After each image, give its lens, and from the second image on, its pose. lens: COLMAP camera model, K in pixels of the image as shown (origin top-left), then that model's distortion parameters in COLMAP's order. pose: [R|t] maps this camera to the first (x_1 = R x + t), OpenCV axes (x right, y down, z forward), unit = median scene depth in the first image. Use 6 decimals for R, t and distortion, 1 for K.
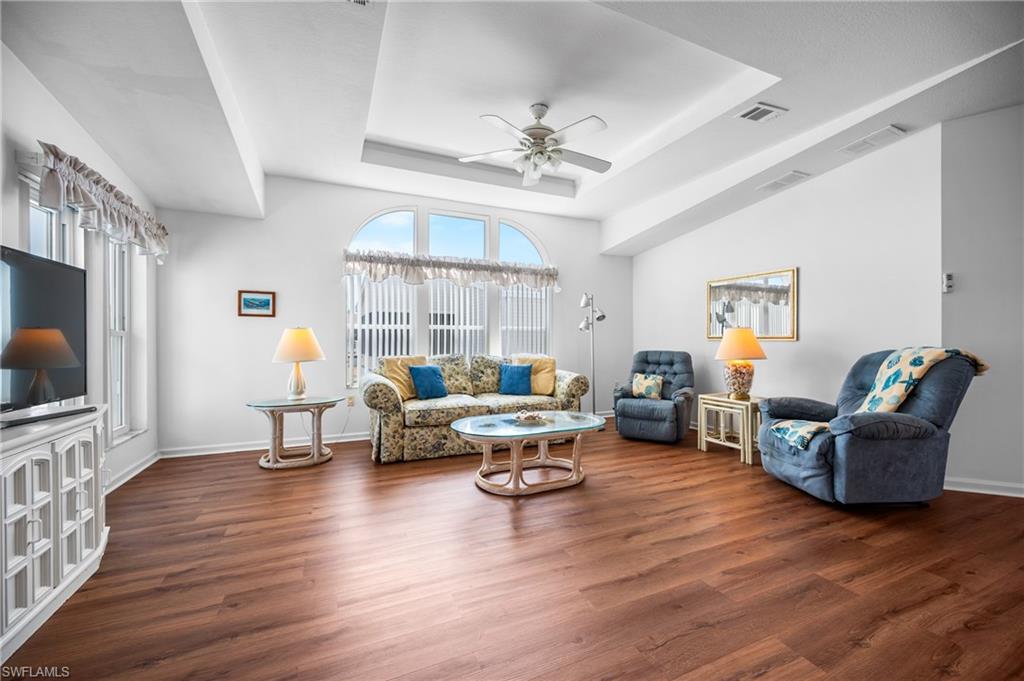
lens RADIAL K [[406.2, 0, 513.1], [0, 406.2, 343.4], [0, 0, 1]] dist [-0.000804, -0.000095]
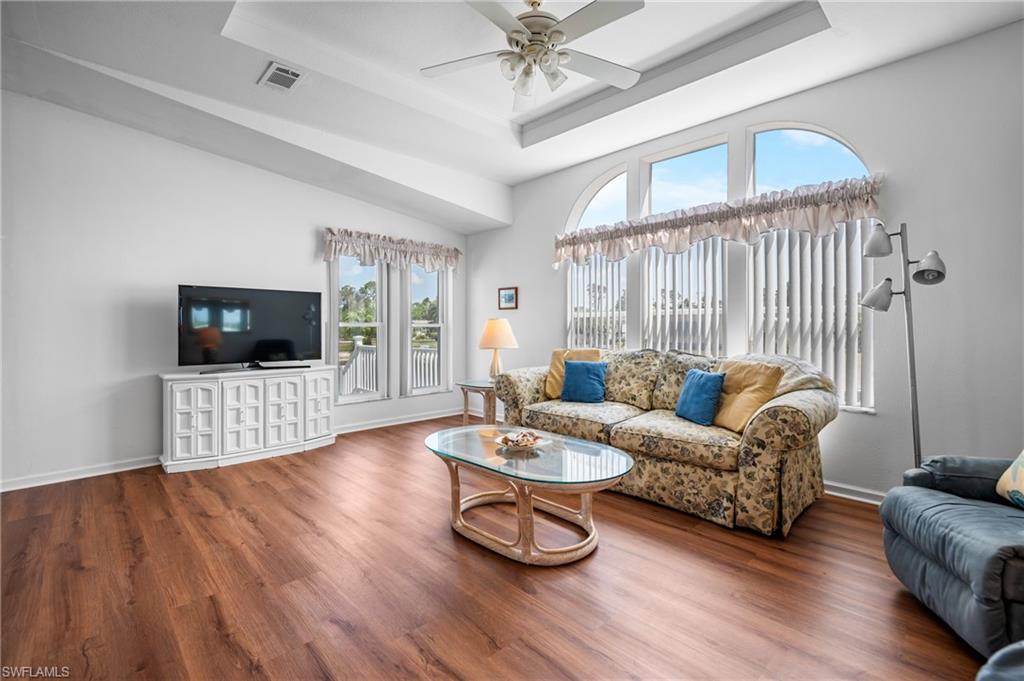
lens RADIAL K [[455.4, 0, 513.1], [0, 455.4, 330.6], [0, 0, 1]] dist [-0.000796, -0.000382]
pose [[0.339432, 0.006572, -0.940607, 0.570150], [-0.006896, 0.999966, 0.004499, -0.010048], [0.940605, 0.004959, 0.339466, 0.526405]]
